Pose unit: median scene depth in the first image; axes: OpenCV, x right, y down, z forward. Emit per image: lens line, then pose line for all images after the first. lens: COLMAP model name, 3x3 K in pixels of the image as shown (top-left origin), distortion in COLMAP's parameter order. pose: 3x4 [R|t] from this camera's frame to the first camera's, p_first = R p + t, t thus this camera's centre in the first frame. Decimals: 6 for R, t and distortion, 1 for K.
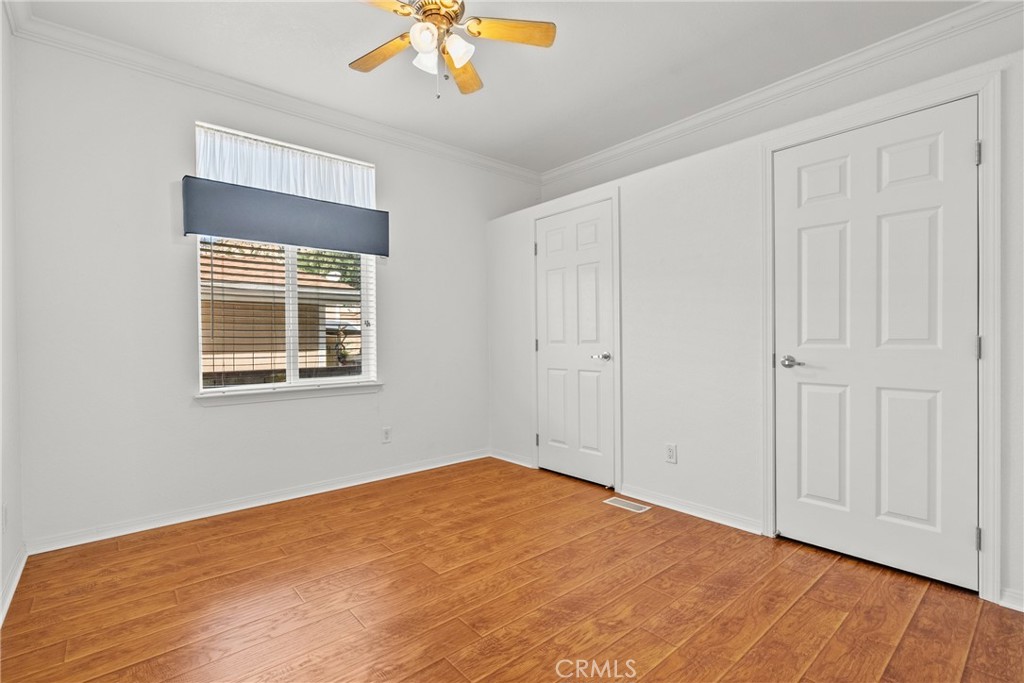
lens RADIAL K [[470.2, 0, 508.1], [0, 470.2, 343.7], [0, 0, 1]] dist [-0.004480, 0.002243]
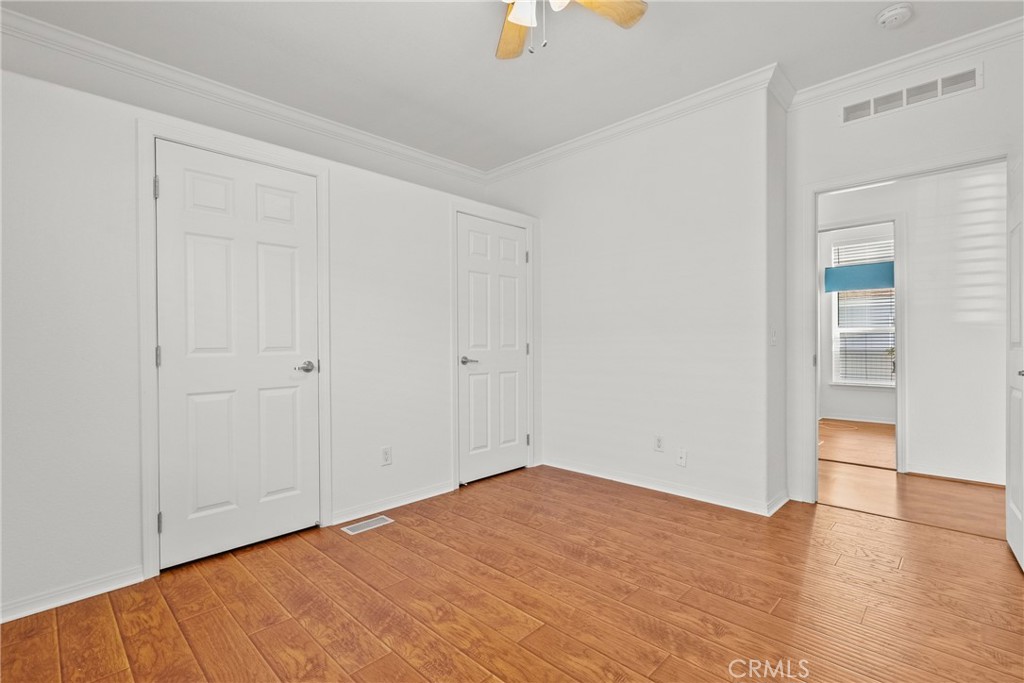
lens RADIAL K [[470.2, 0, 508.1], [0, 470.2, 343.7], [0, 0, 1]] dist [-0.004480, 0.002243]
pose [[-0.083672, 0.006793, 0.996470, -0.786796], [0.018080, 0.999823, -0.005298, -0.002741], [-0.996329, 0.017573, -0.083780, 0.907541]]
